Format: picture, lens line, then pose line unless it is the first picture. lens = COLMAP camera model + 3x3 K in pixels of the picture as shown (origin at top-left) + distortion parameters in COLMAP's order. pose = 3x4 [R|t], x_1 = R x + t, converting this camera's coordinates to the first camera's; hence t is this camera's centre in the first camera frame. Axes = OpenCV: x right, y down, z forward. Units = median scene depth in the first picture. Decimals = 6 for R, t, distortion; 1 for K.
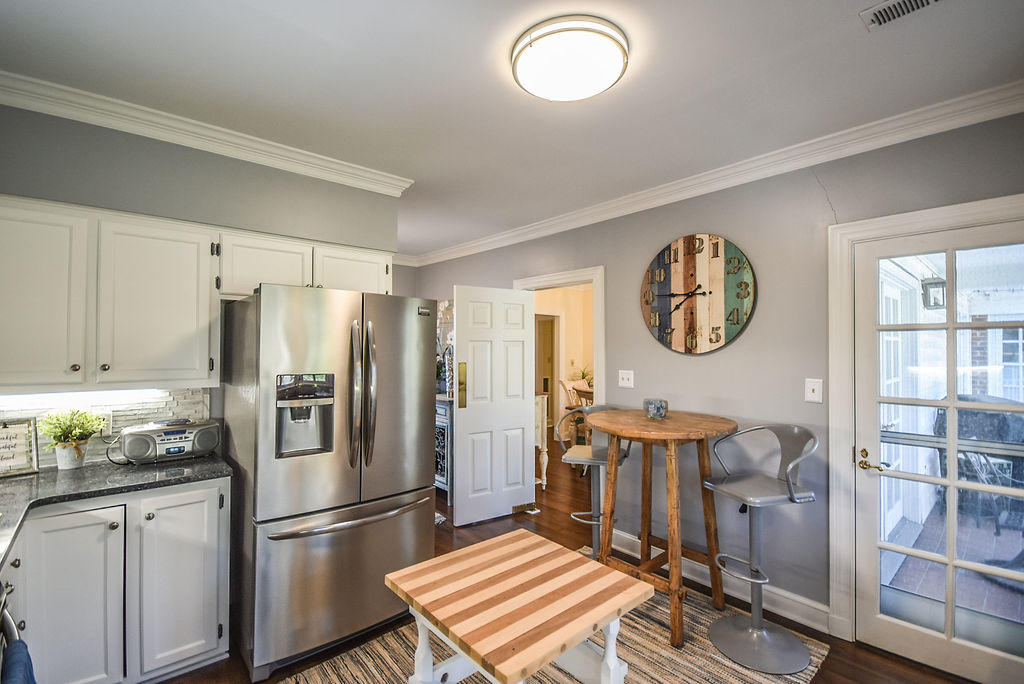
lens RADIAL K [[455.8, 0, 512.4], [0, 455.8, 342.1], [0, 0, 1]] dist [0.000330, -0.003532]
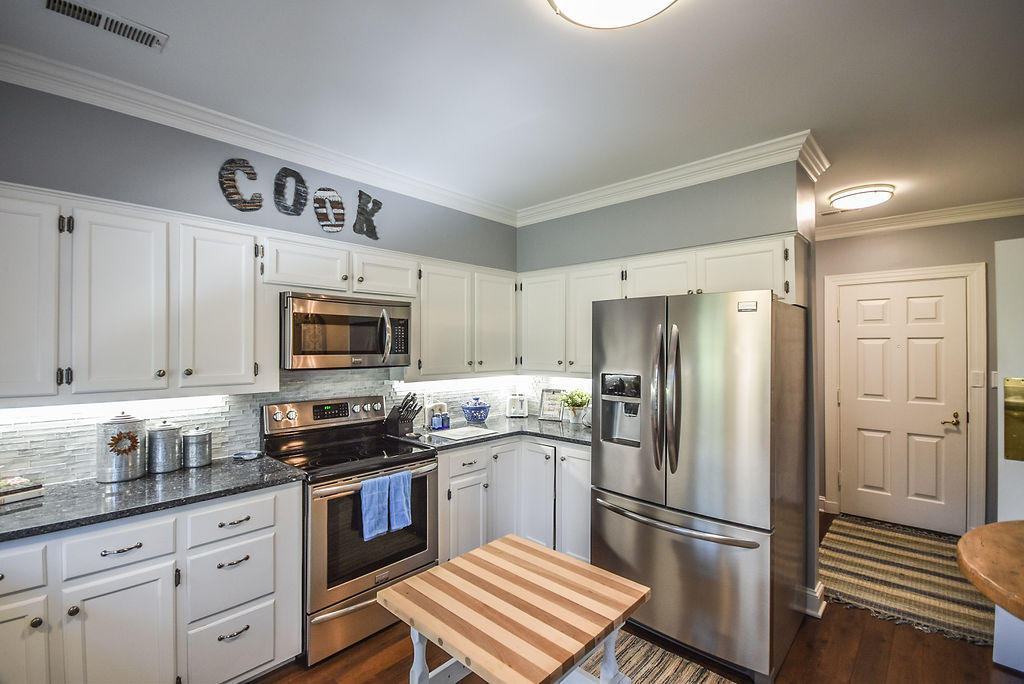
lens RADIAL K [[455.8, 0, 511.1], [0, 455.8, 345.4], [0, 0, 1]] dist [0.000330, -0.003532]
pose [[0.105479, -0.003956, -0.994414, 0.686957], [0.009853, 0.999947, -0.002933, -0.002336], [0.994373, -0.009489, 0.105512, 0.618776]]
